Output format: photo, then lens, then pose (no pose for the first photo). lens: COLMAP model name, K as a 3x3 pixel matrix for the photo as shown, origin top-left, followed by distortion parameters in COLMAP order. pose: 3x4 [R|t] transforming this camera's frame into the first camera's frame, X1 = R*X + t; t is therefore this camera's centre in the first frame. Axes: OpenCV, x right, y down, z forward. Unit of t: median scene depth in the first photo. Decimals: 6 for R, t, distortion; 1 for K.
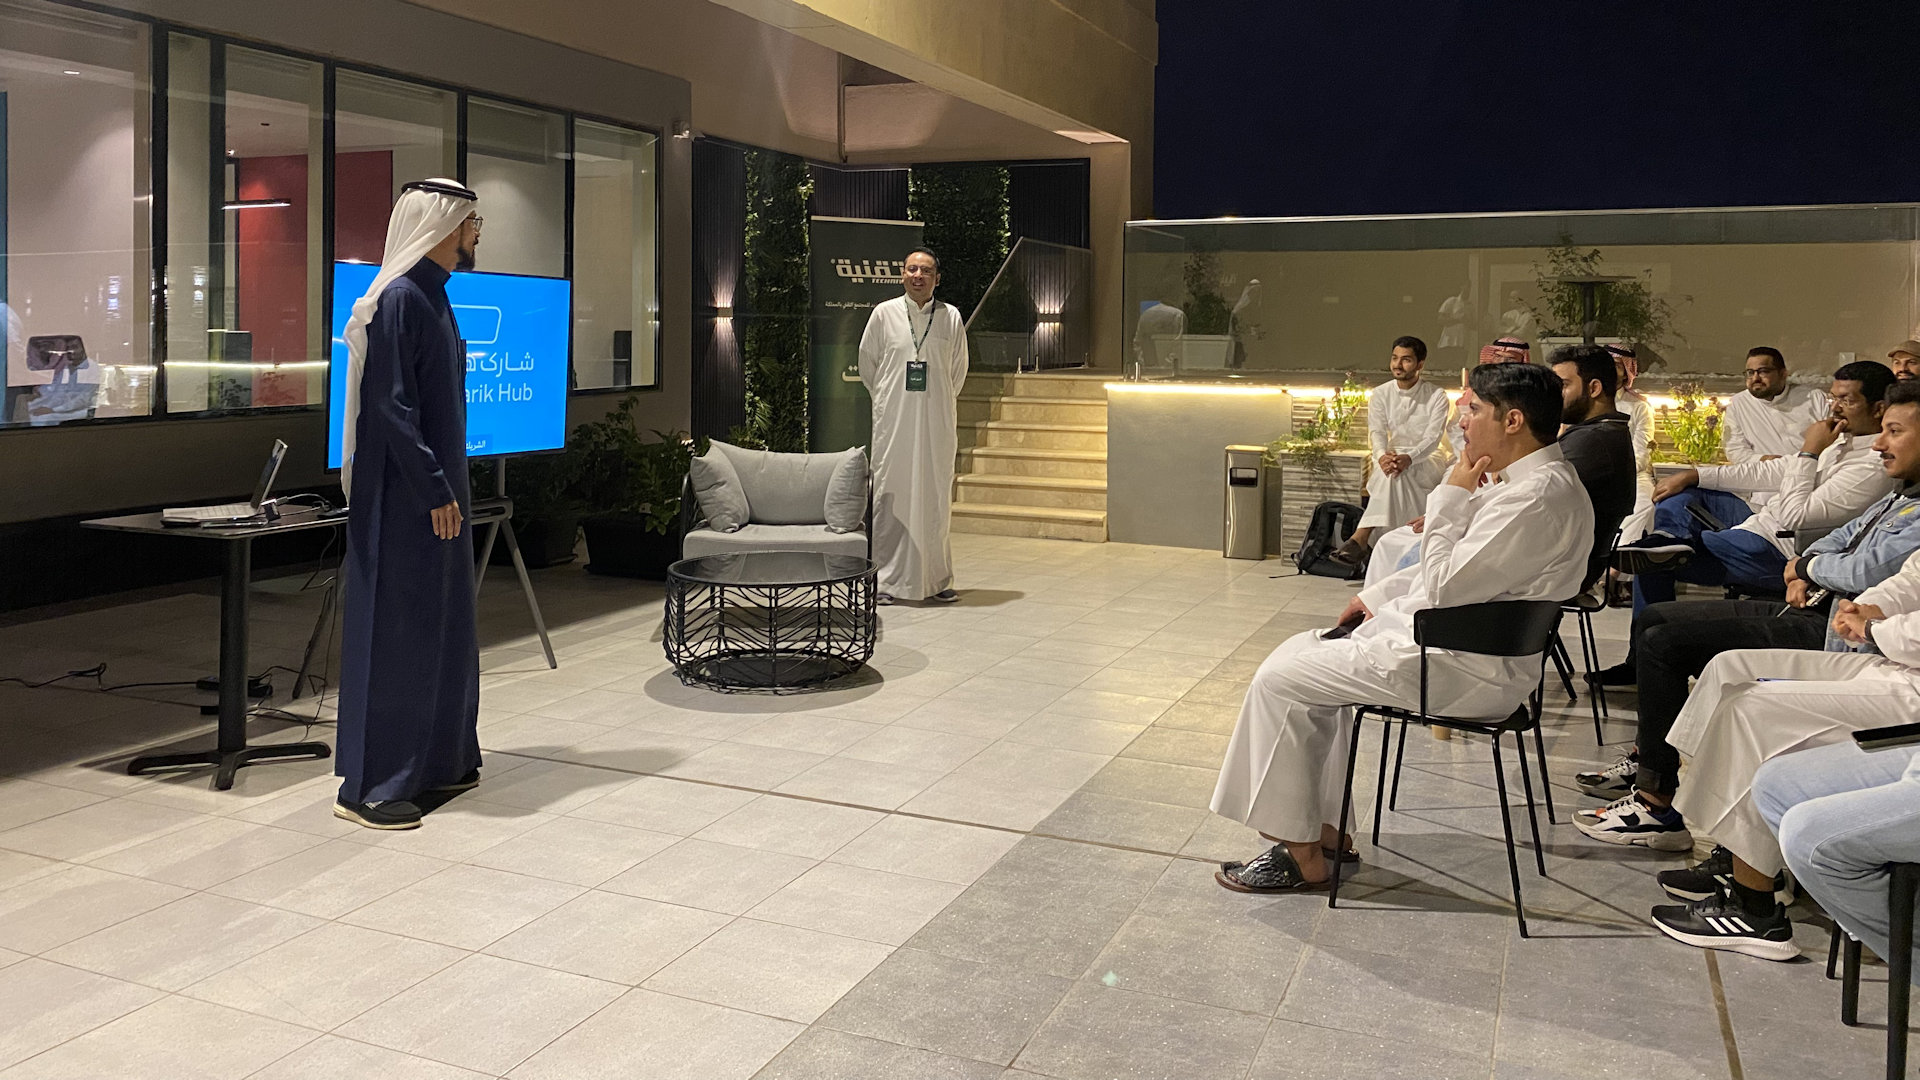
lens RADIAL K [[1487.6, 0, 944.8], [0, 1487.6, 376.3], [0, 0, 1]] dist [0.105402, -0.175318]
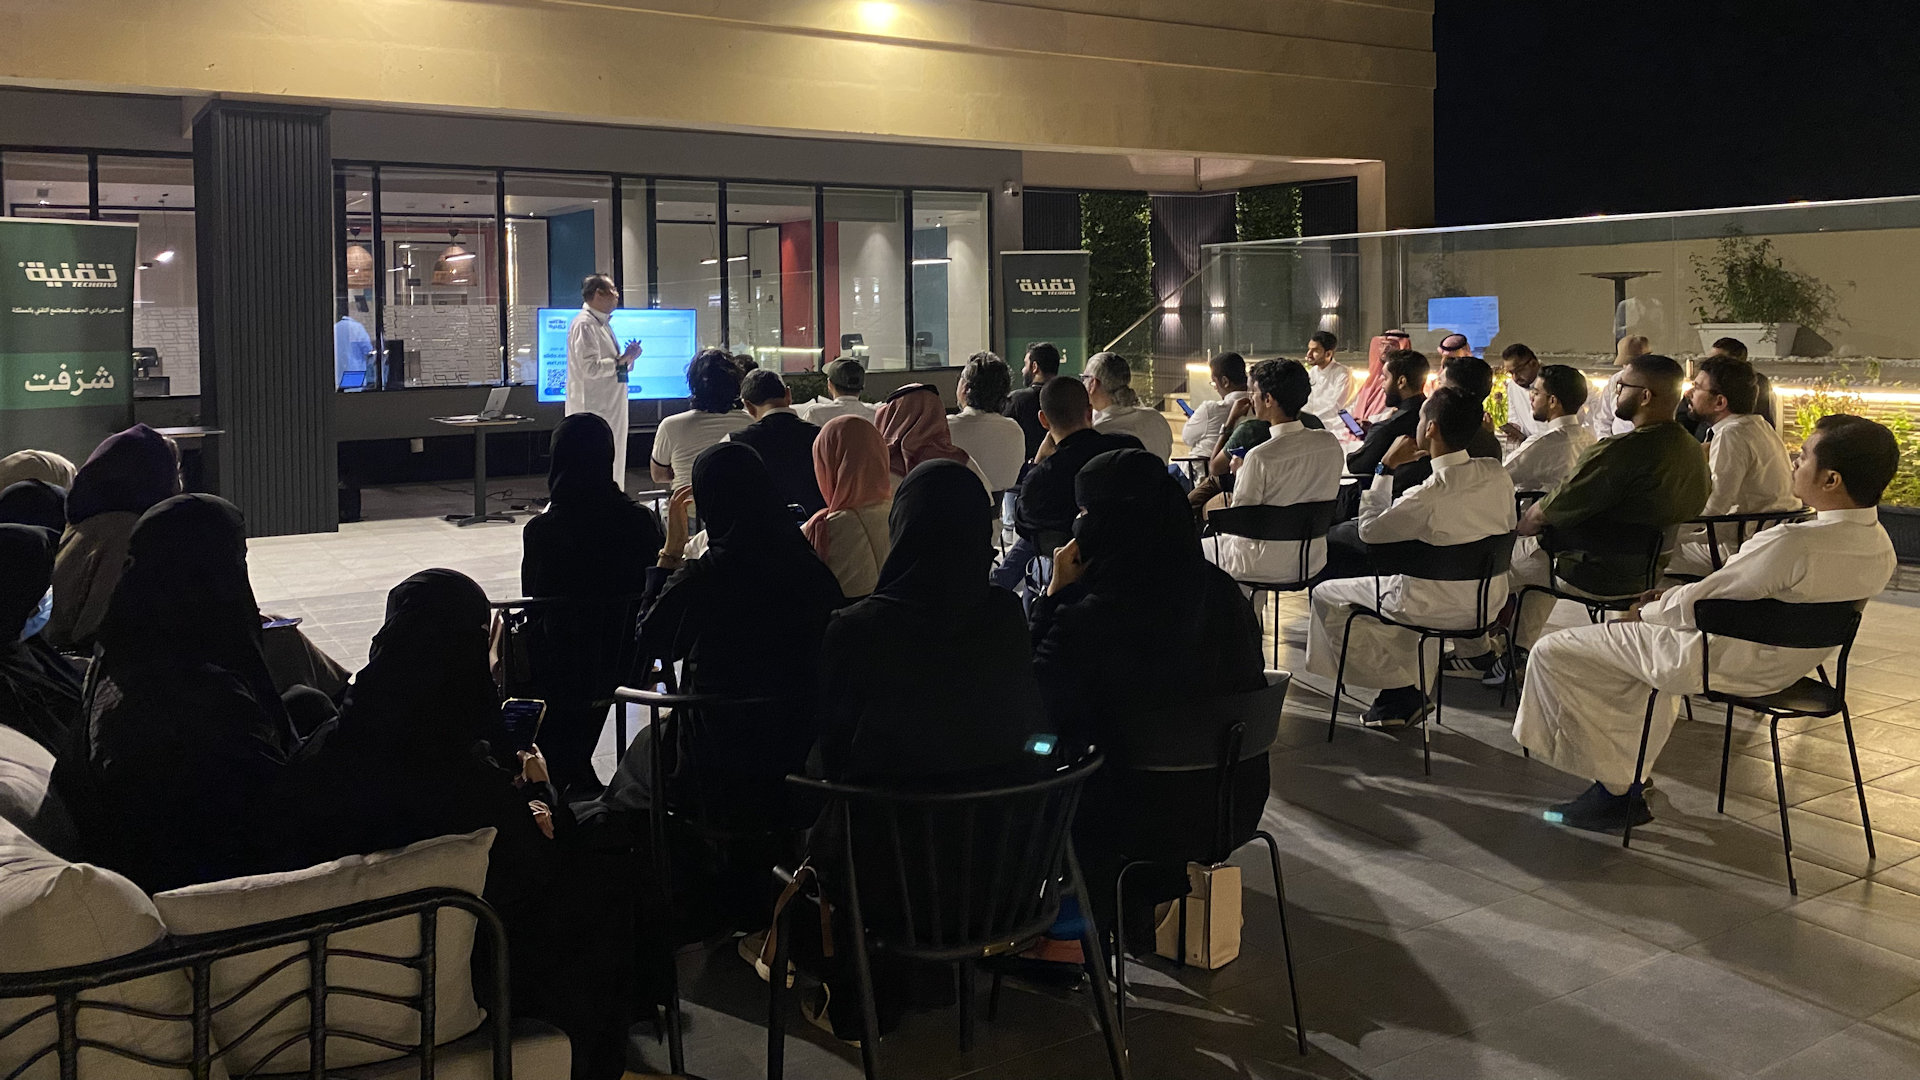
lens RADIAL K [[1500.2, 0, 930.2], [0, 1500.2, 369.8], [0, 0, 1]] dist [0.171747, -0.300706]
pose [[0.805827, 0.006315, -0.592118, 0.770047], [-0.001528, 0.999962, 0.008586, -0.002059], [0.592150, -0.006014, 0.805806, -0.257780]]
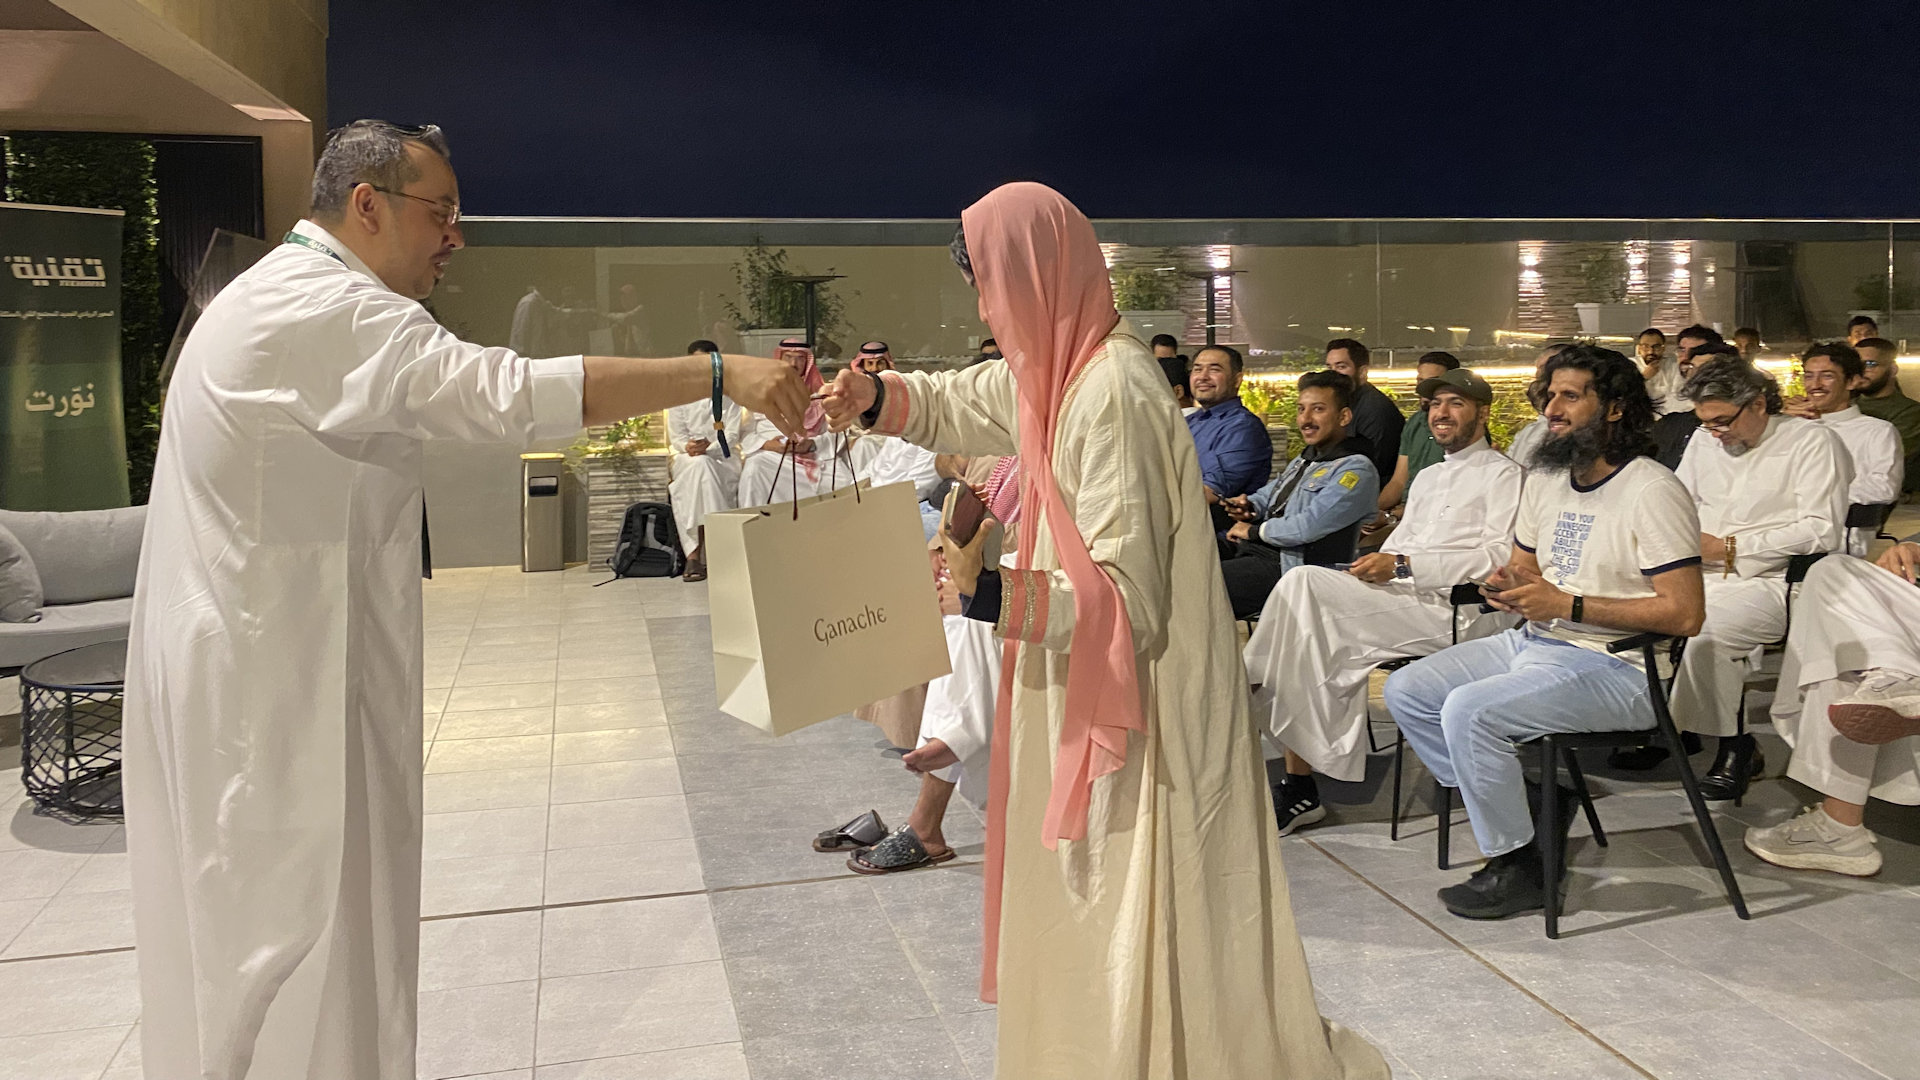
lens RADIAL K [[1495.3, 0, 958.5], [0, 1495.3, 371.9], [0, 0, 1]] dist [0.071157, -0.108510]
pose [[0.795359, -0.042643, 0.604637, -0.167738], [0.038347, 0.999064, 0.020017, -0.014866], [-0.604924, 0.007265, 0.796250, 0.067730]]
